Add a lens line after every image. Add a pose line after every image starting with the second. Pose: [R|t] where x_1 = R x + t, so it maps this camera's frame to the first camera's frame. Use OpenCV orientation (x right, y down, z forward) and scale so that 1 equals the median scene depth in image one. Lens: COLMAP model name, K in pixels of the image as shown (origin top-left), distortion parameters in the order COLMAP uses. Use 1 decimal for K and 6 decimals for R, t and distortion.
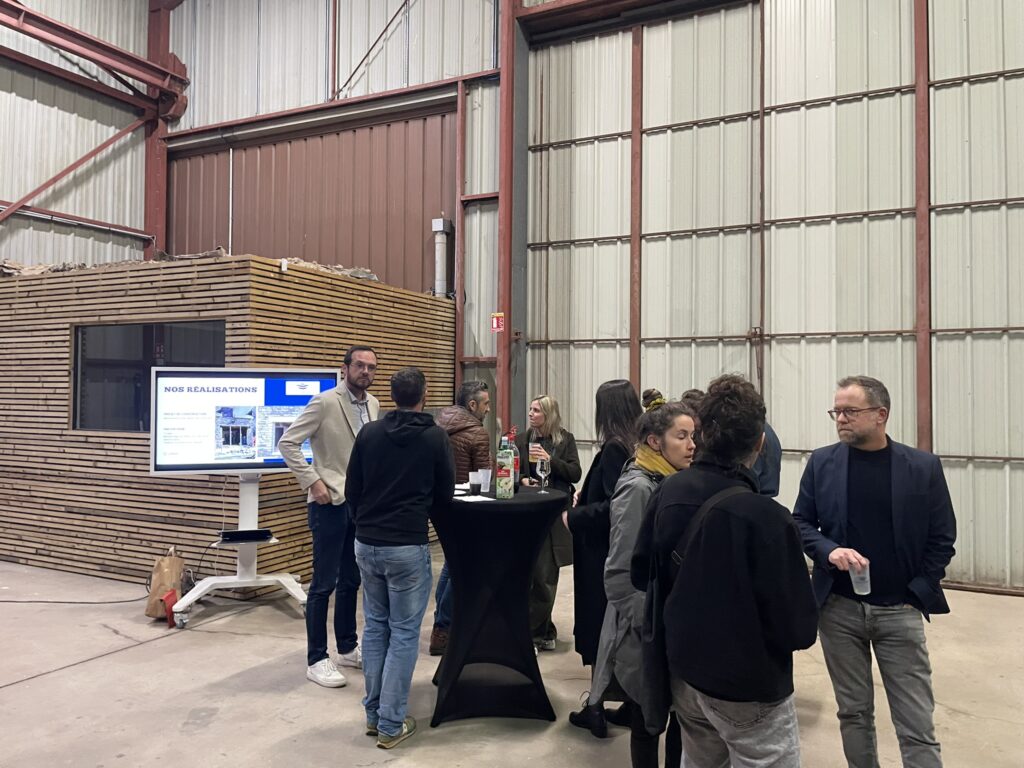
lens RADIAL K [[768.1, 0, 511.0], [0, 768.1, 378.5], [0, 0, 1]] dist [0.093413, -0.120794]
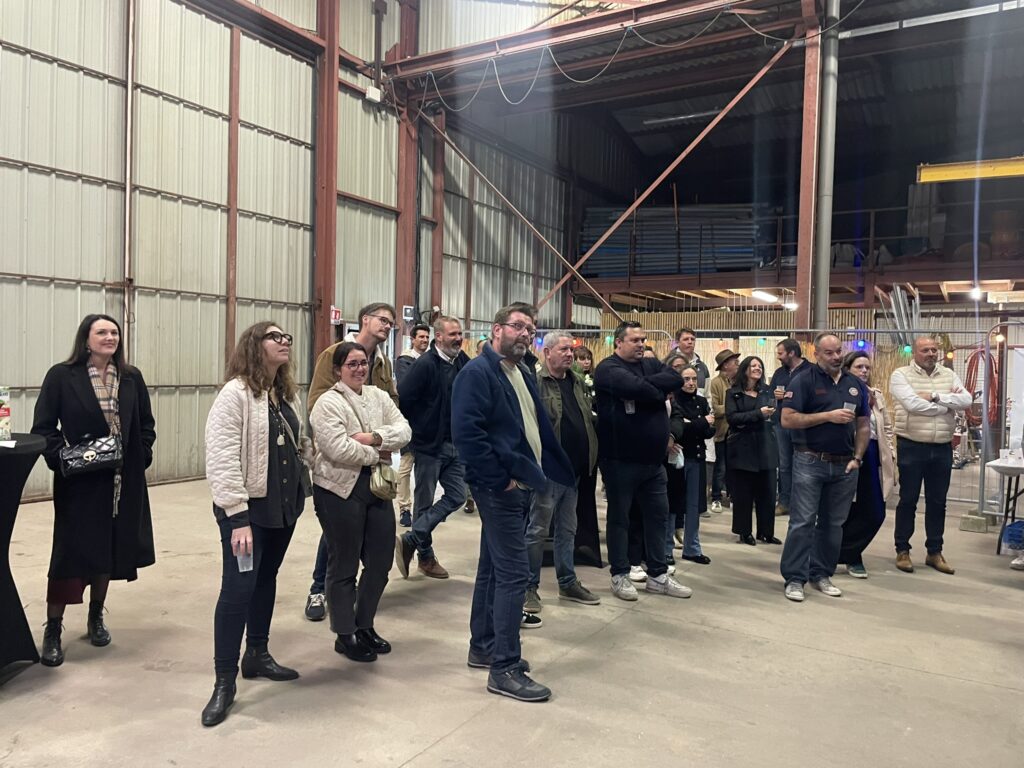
lens RADIAL K [[768.1, 0, 502.1], [0, 768.1, 377.4], [0, 0, 1]] dist [0.093413, -0.120794]
pose [[0.062808, -0.032536, 0.997495, -0.569449], [-0.057500, 0.997690, 0.036163, 0.004023], [-0.996368, -0.059628, 0.060792, 0.263941]]
